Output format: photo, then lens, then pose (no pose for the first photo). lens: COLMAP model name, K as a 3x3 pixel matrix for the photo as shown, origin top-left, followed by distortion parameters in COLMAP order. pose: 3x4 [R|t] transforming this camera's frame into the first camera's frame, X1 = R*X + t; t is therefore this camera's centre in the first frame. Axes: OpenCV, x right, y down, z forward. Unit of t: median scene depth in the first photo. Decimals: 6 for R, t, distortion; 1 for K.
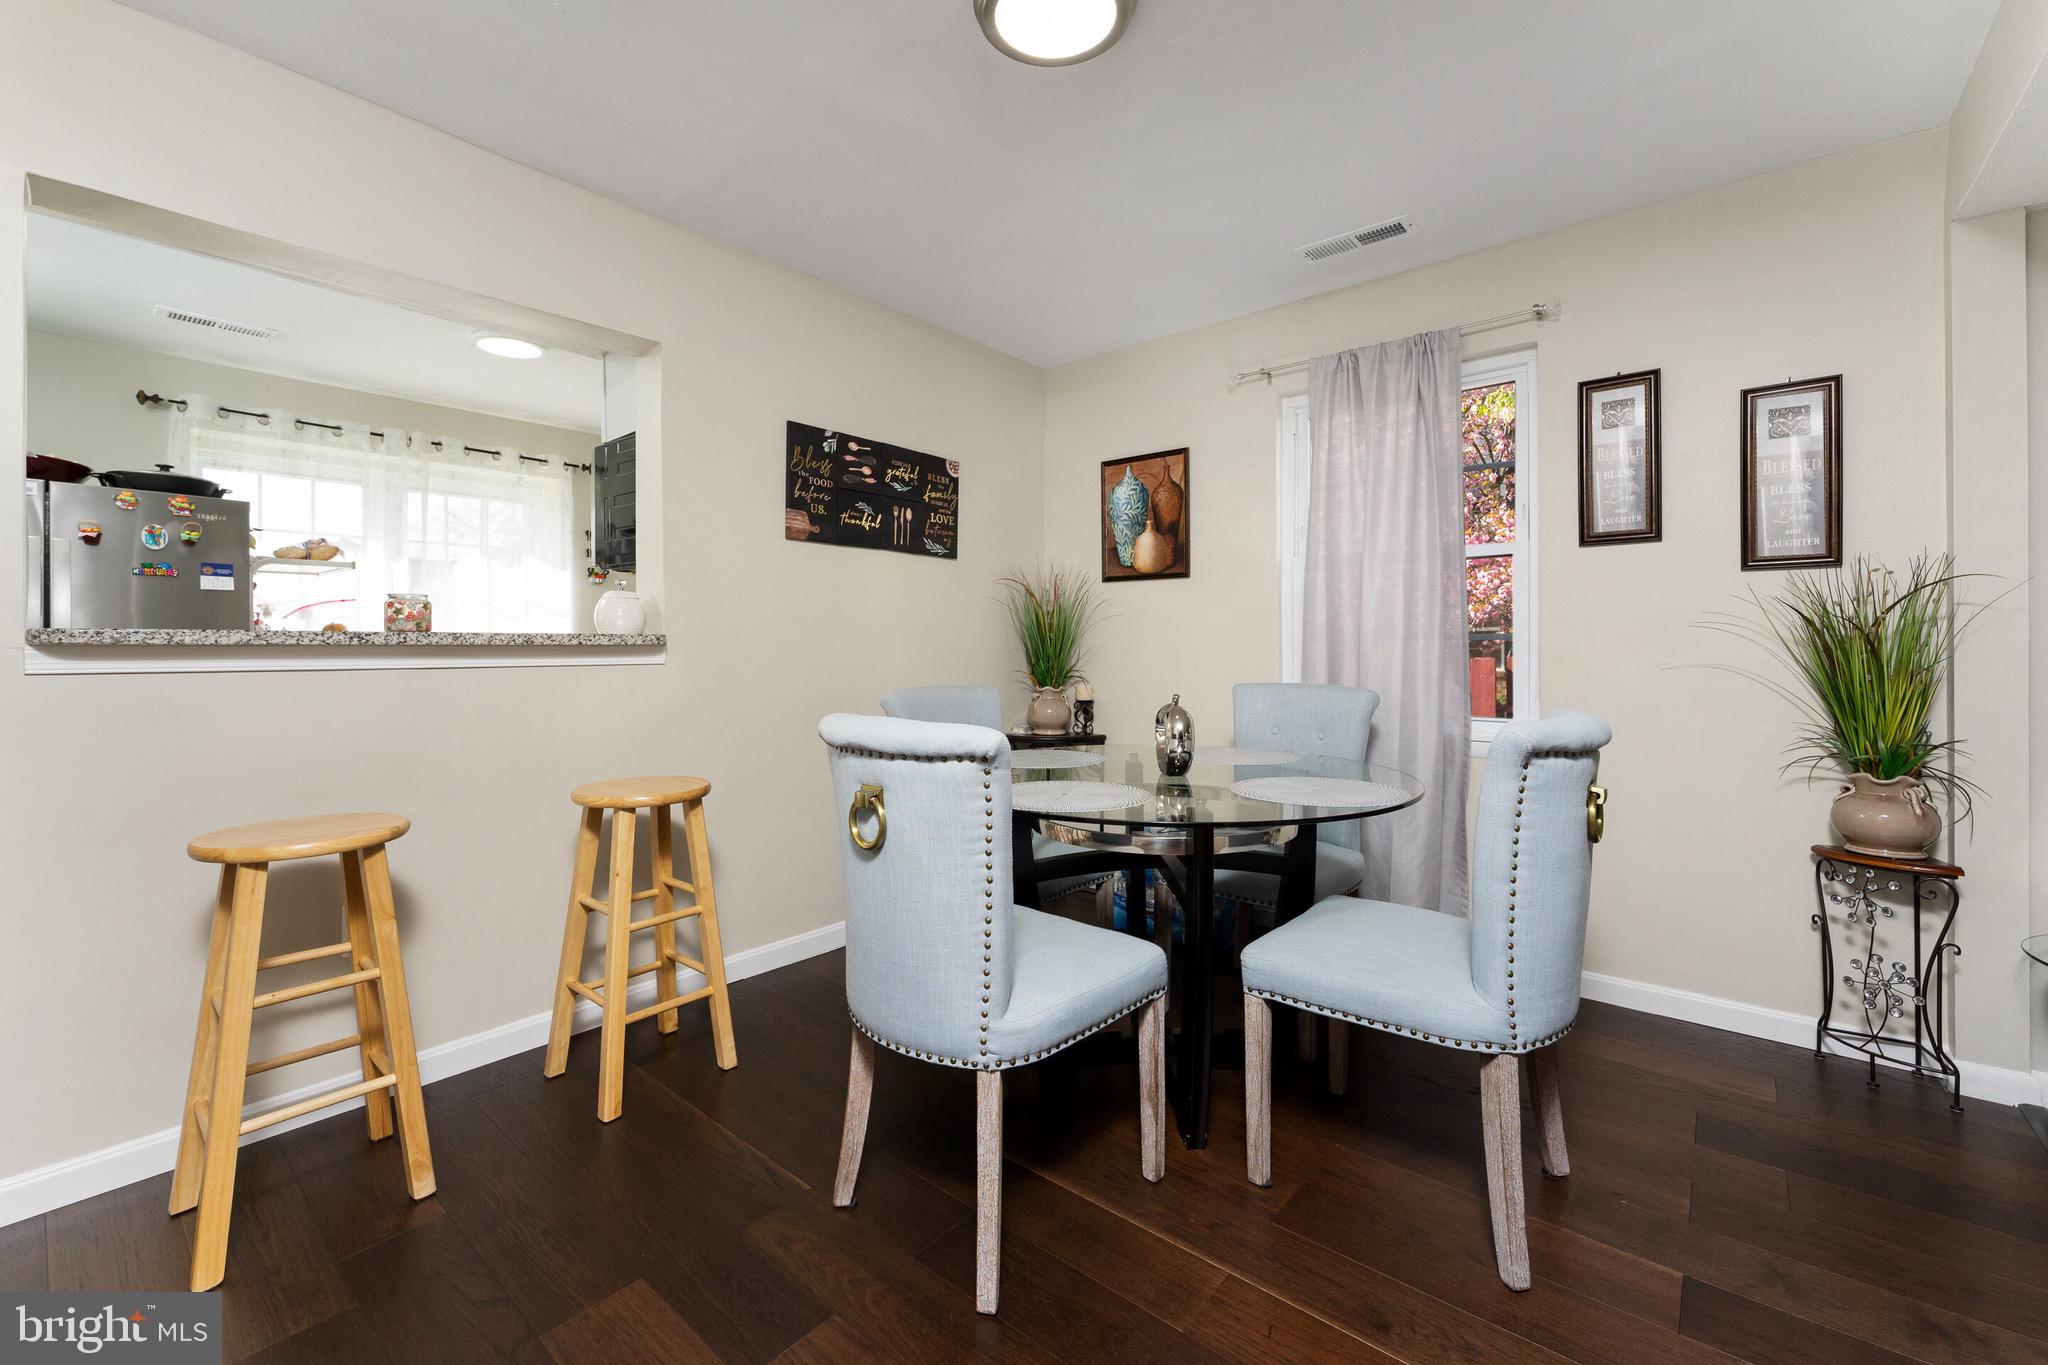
lens RADIAL K [[828.4, 0, 1029.0], [0, 828.4, 647.4], [0, 0, 1]] dist [0.000223, 0.000169]
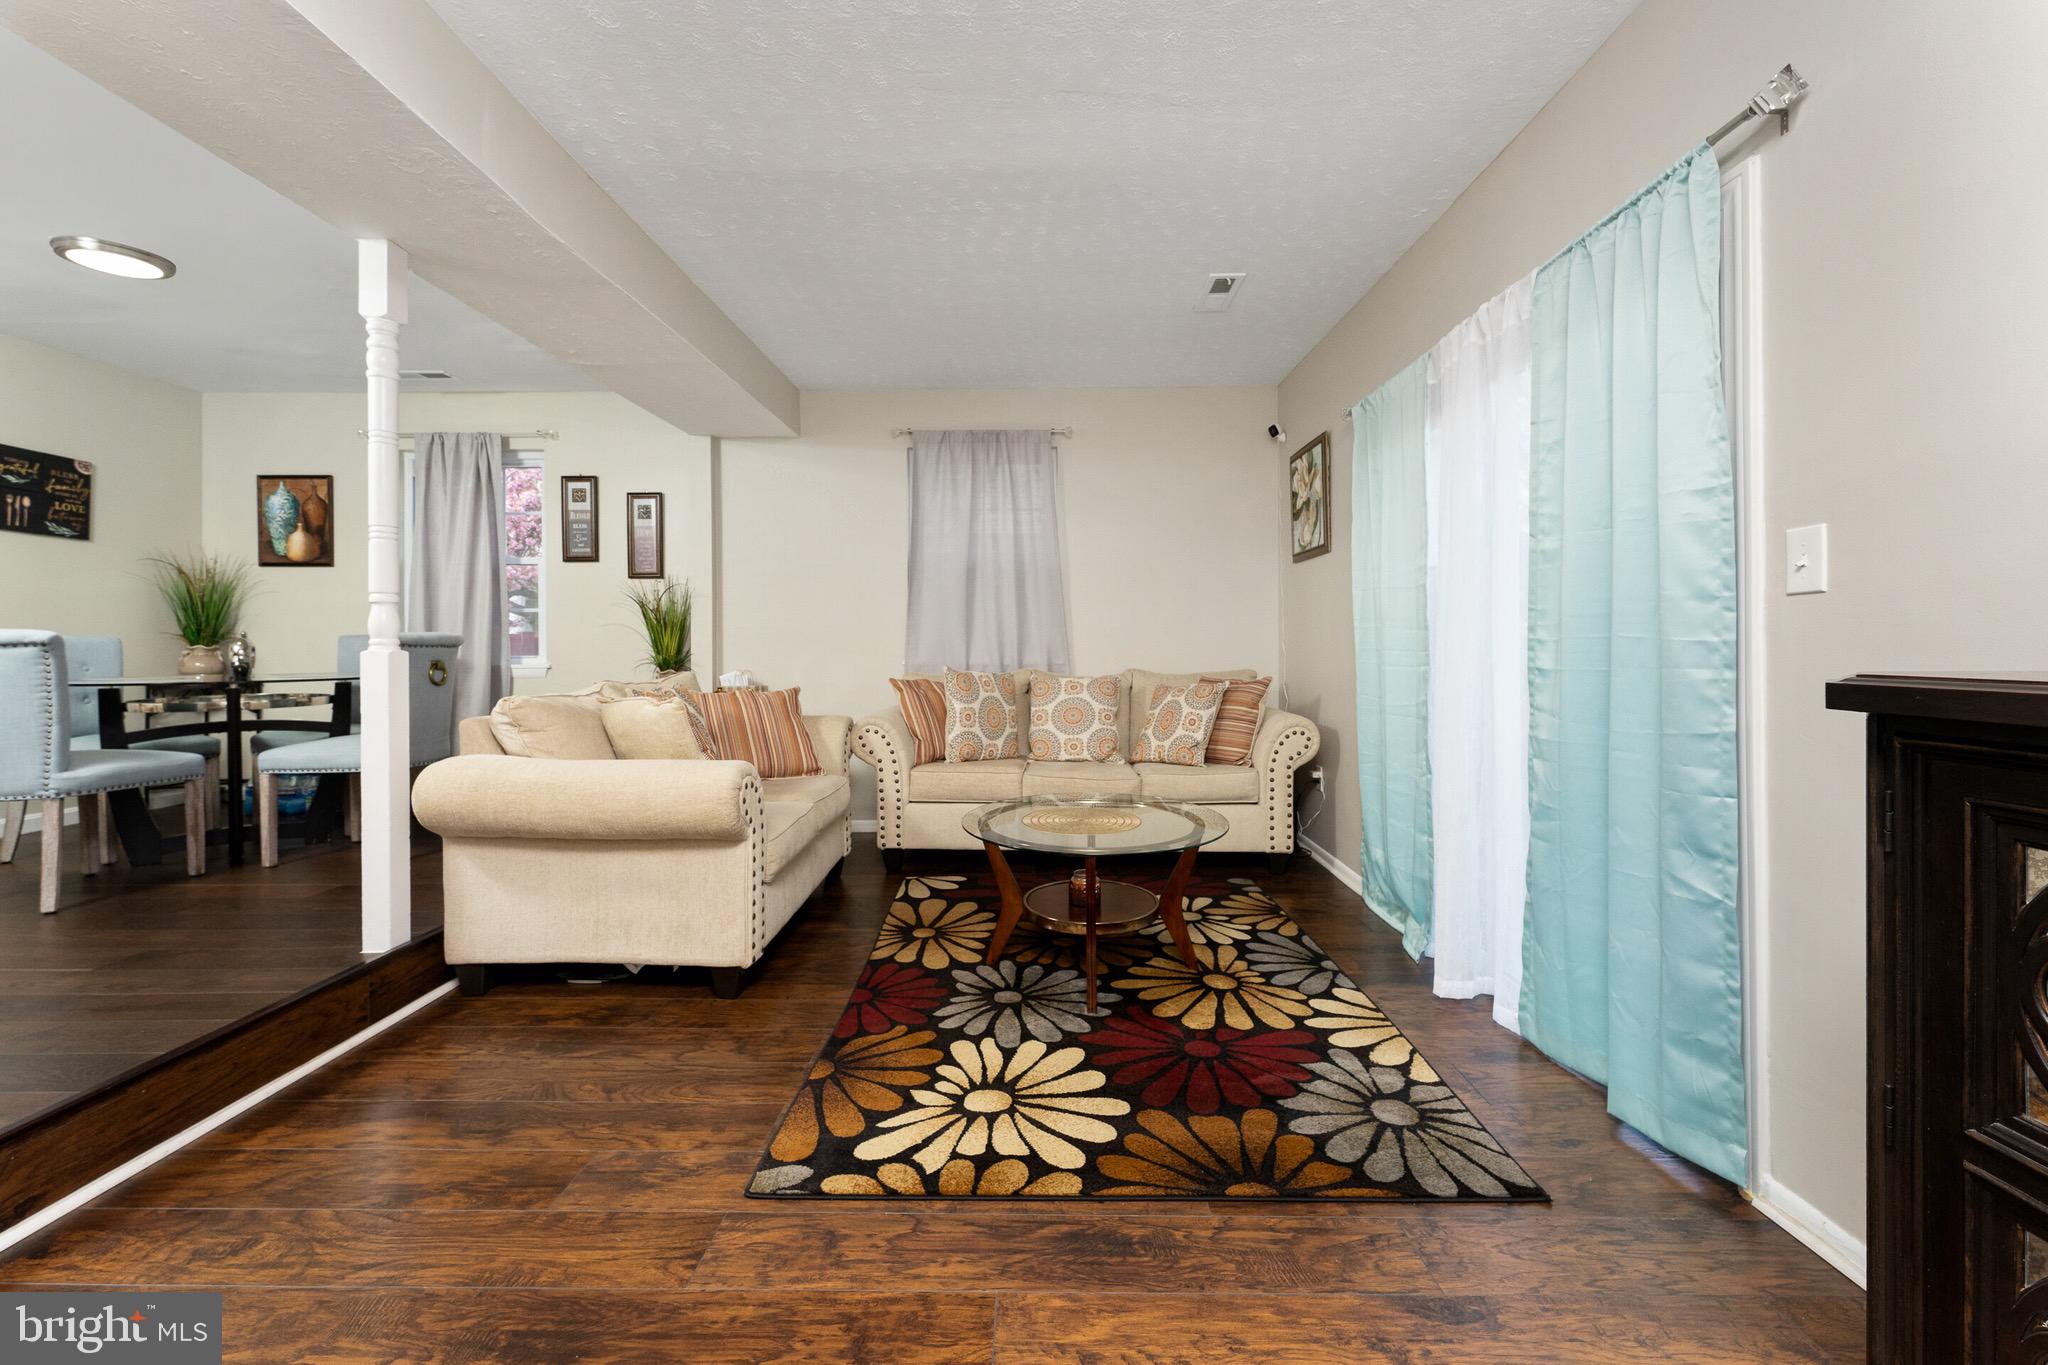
lens RADIAL K [[828.4, 0, 1029.0], [0, 828.4, 647.4], [0, 0, 1]] dist [0.000223, 0.000169]
pose [[0.769458, -0.001343, 0.638696, 0.203283], [0.001684, 0.999999, 0.000074, 0.056104], [-0.638695, 0.001018, 0.769459, -0.855176]]
